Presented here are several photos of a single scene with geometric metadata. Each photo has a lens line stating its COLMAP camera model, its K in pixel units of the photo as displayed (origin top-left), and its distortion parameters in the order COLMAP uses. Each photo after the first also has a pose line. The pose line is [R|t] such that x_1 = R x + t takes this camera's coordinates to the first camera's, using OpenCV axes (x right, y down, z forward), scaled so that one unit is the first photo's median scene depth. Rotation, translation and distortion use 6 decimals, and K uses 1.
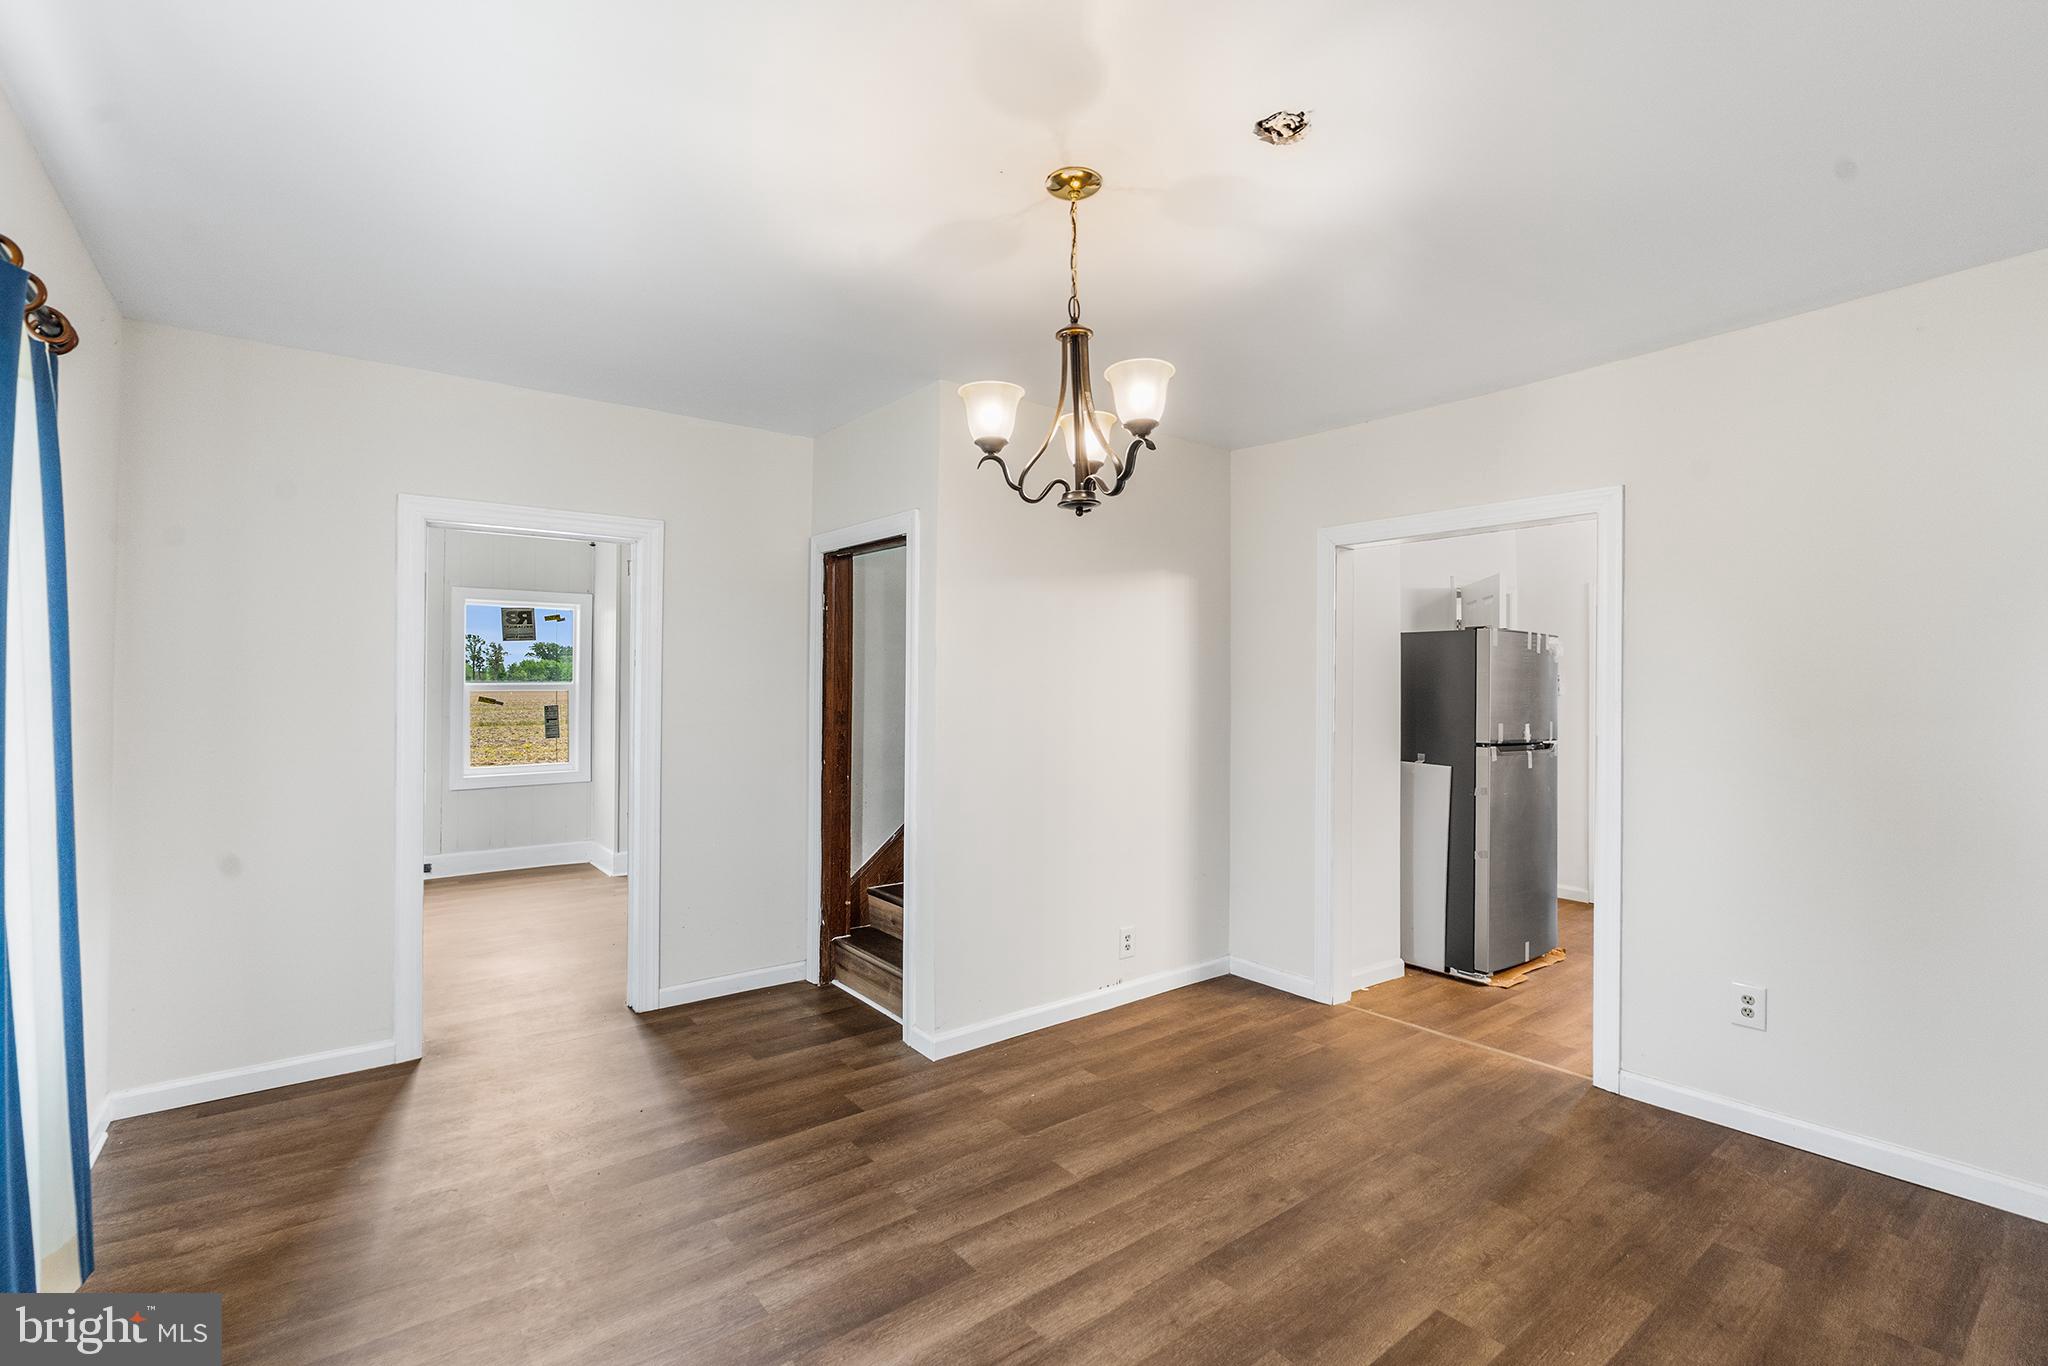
lens RADIAL K [[919.9, 0, 1023.5], [0, 919.9, 684.9], [0, 0, 1]] dist [-0.008552, 0.000605]
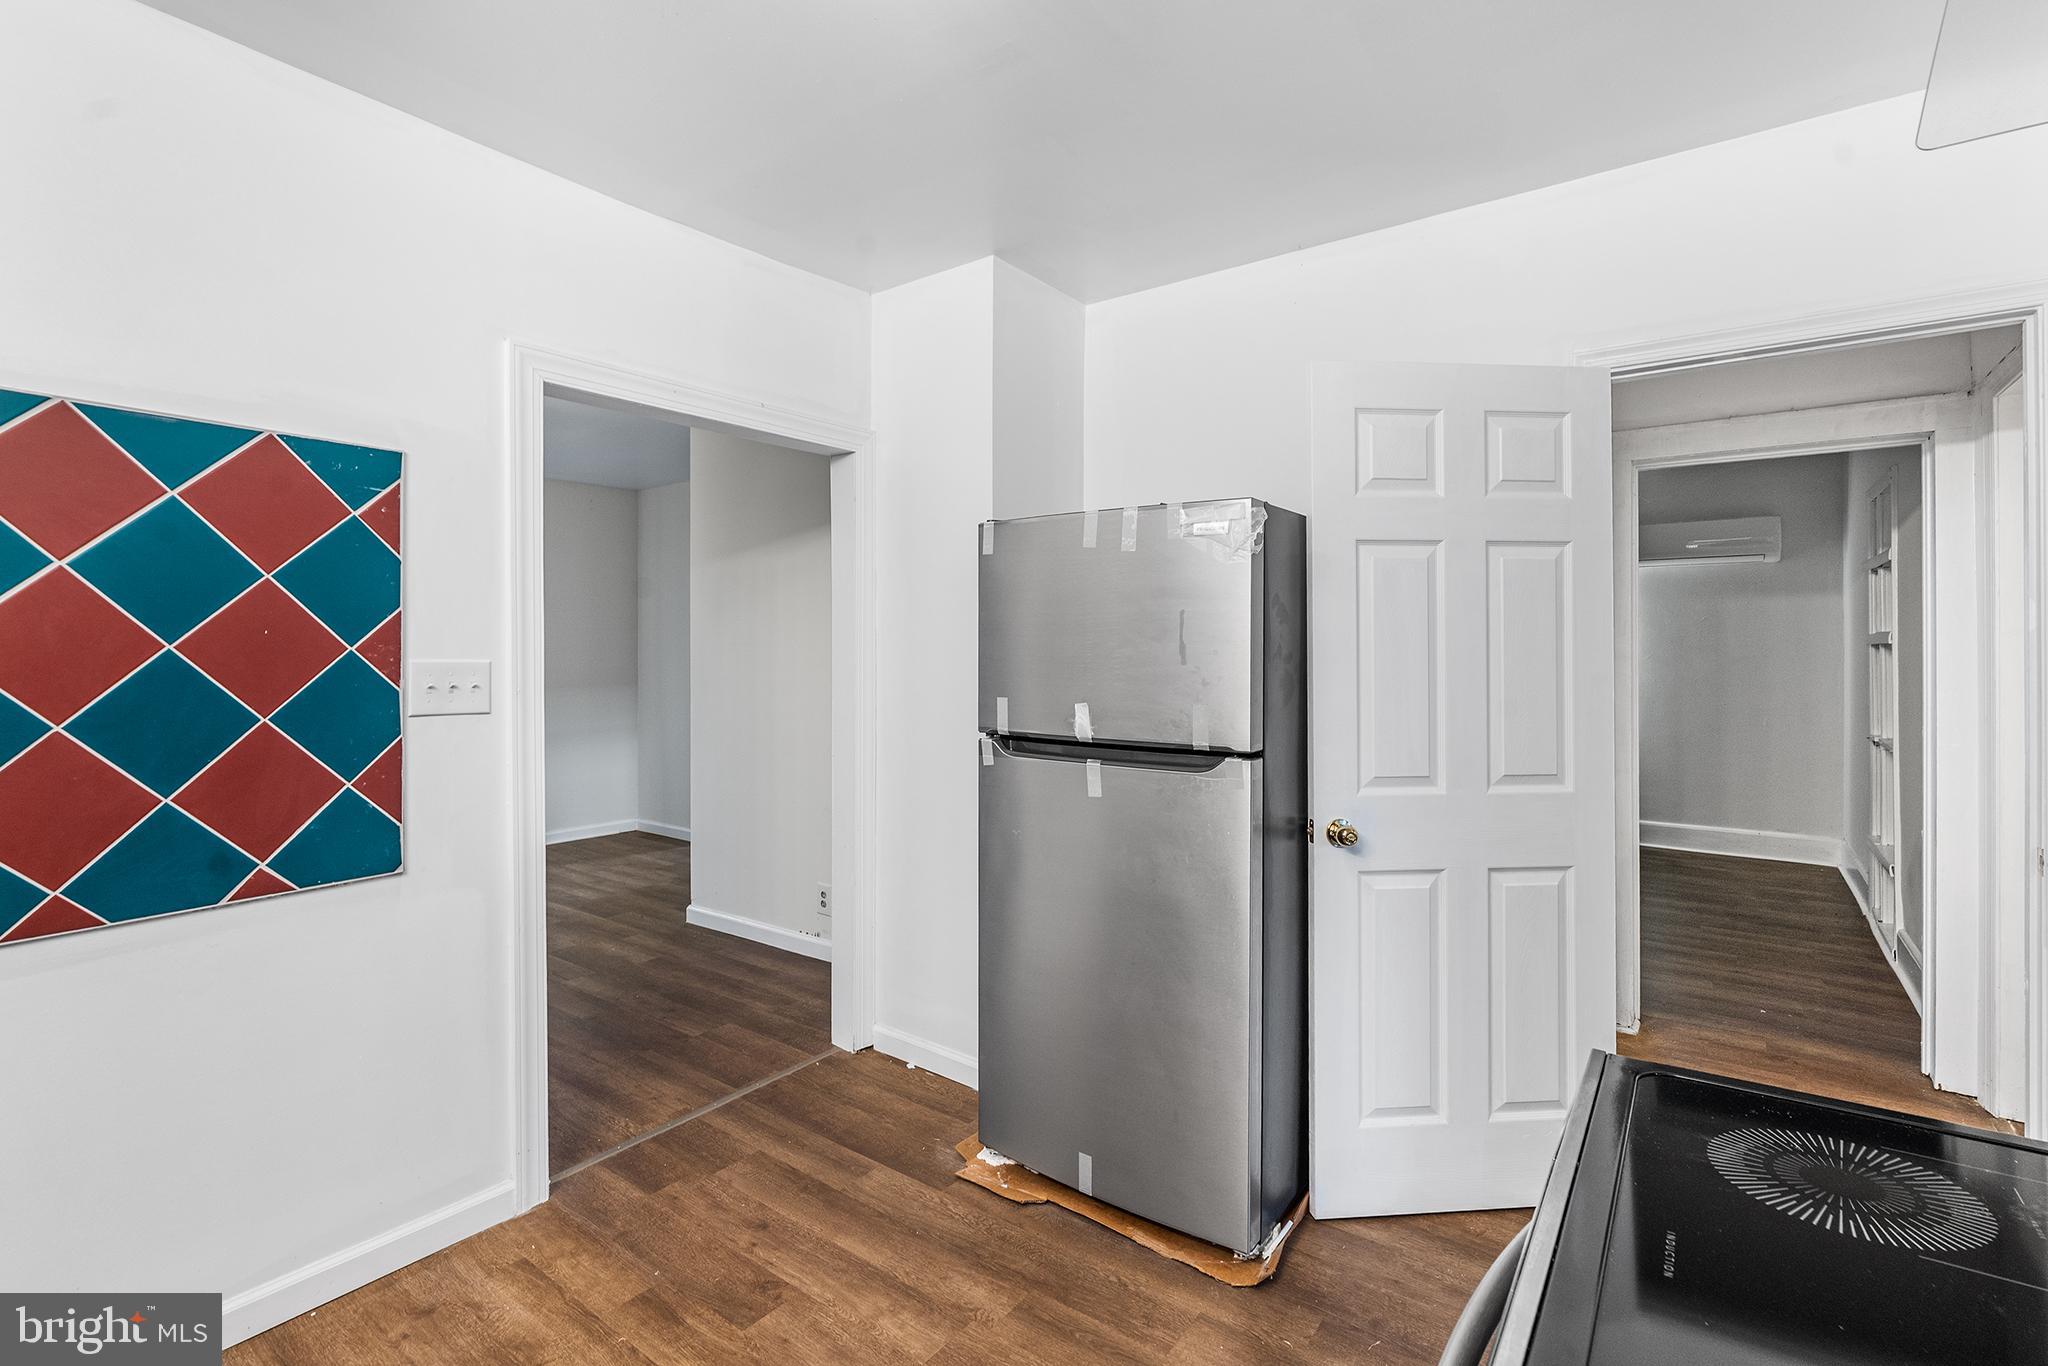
lens RADIAL K [[929.6, 0, 1024.0], [0, 929.6, 683.0], [0, 0, 1]] dist [0.001179, 0.000107]
pose [[0.272264, 0.024246, -0.961917, 1.728791], [-0.002475, 0.999697, 0.024498, 0.037120], [0.962219, -0.004289, 0.272242, 1.442666]]
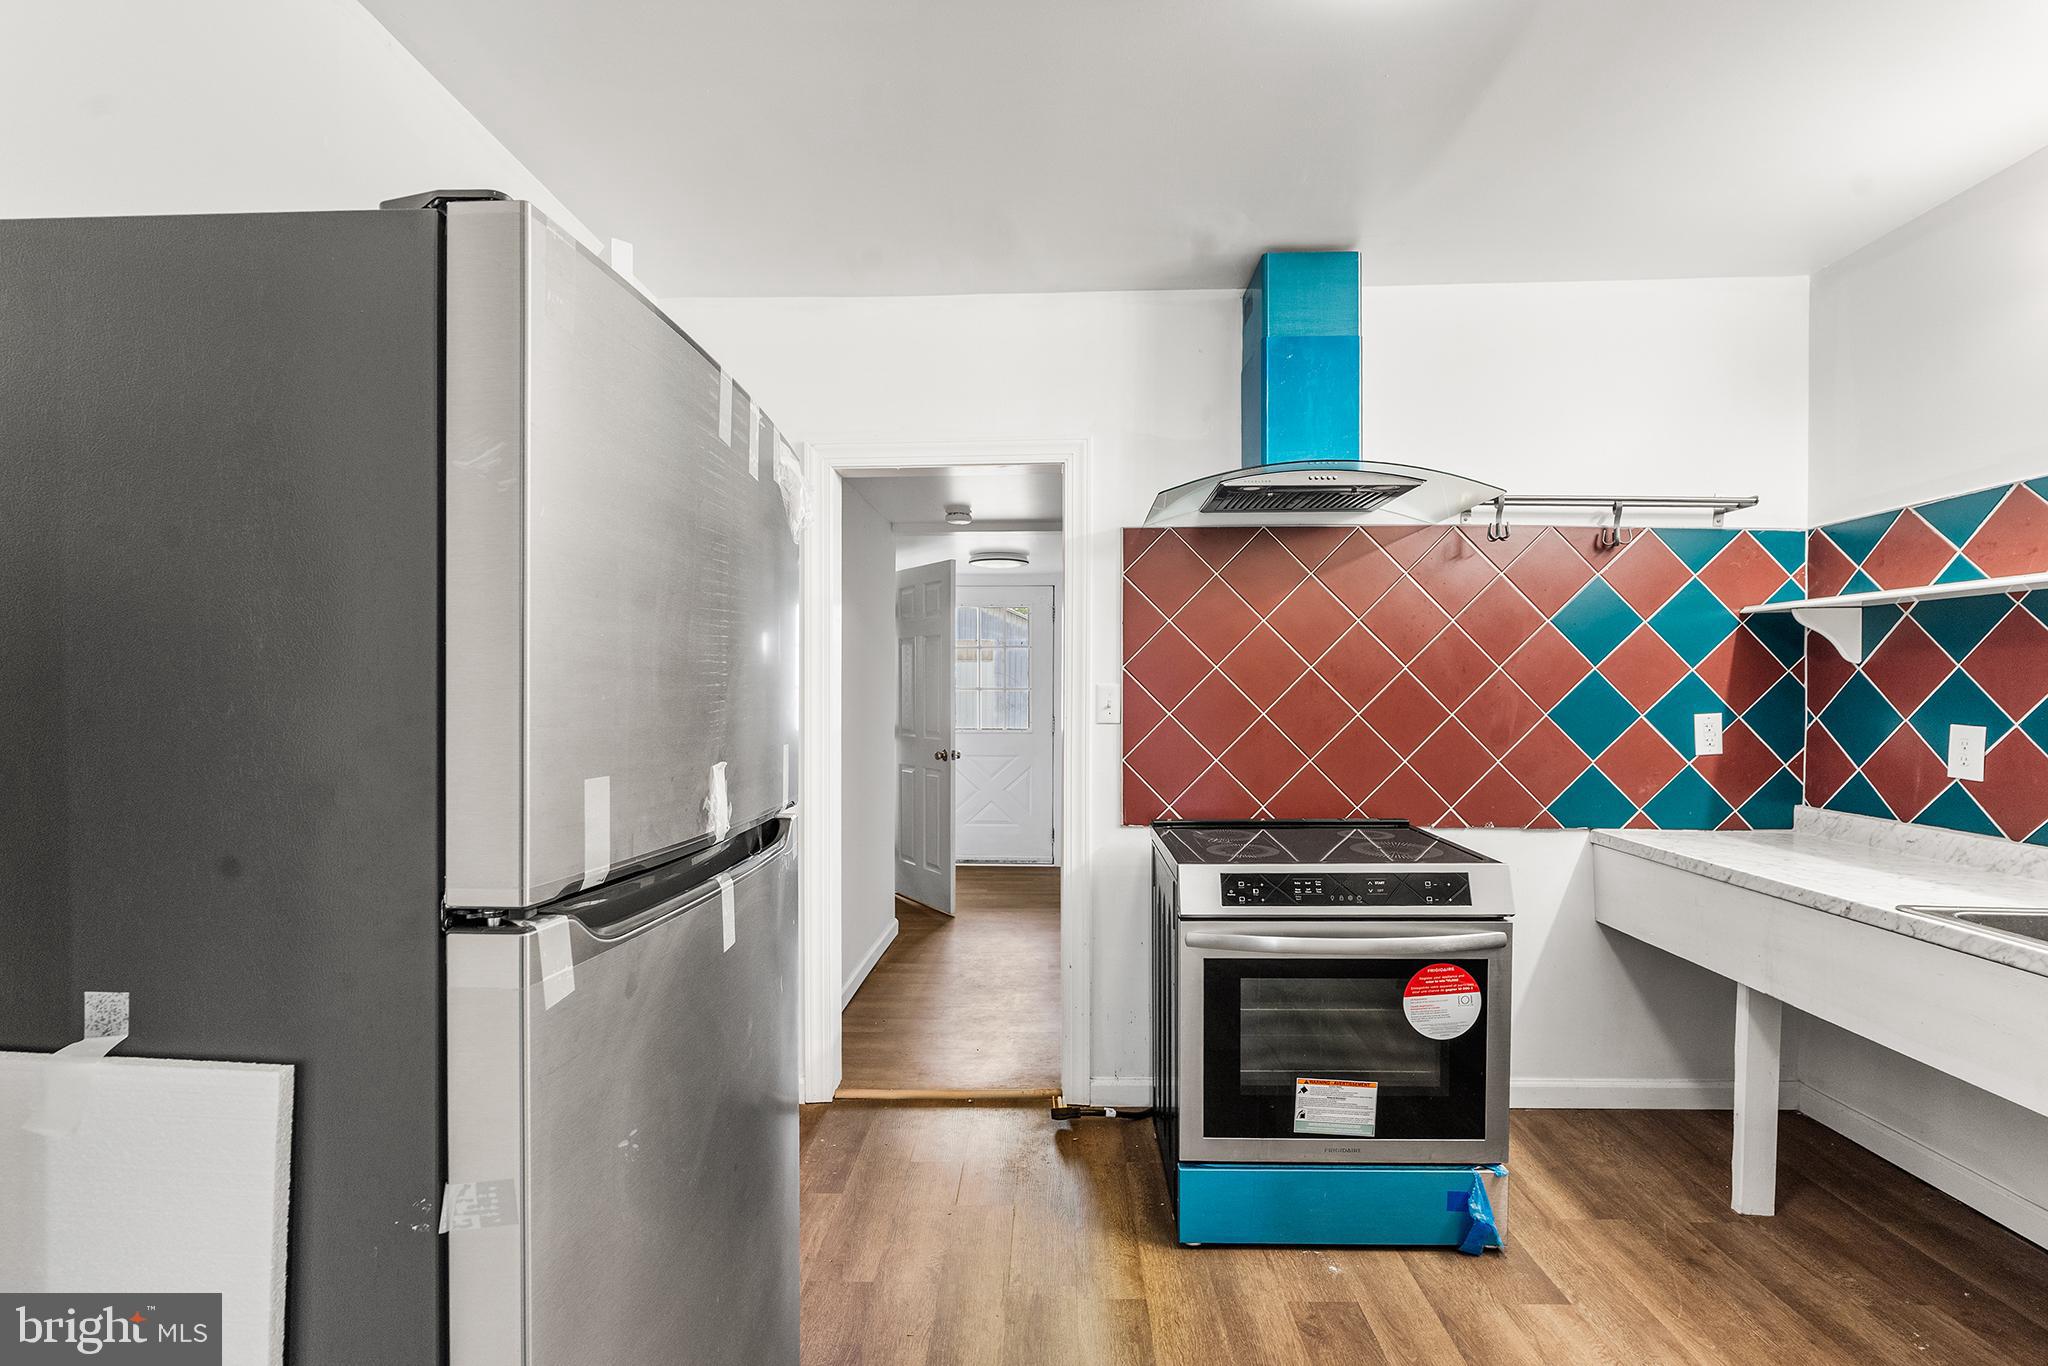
lens RADIAL K [[929.1, 0, 1018.8], [0, 929.1, 702.0], [0, 0, 1]] dist [-0.009206, 0.001175]
pose [[0.646988, -0.015777, 0.762337, 0.732632], [0.002834, 0.999829, 0.018287, 0.040039], [-0.762495, -0.009671, 0.646922, 1.378029]]
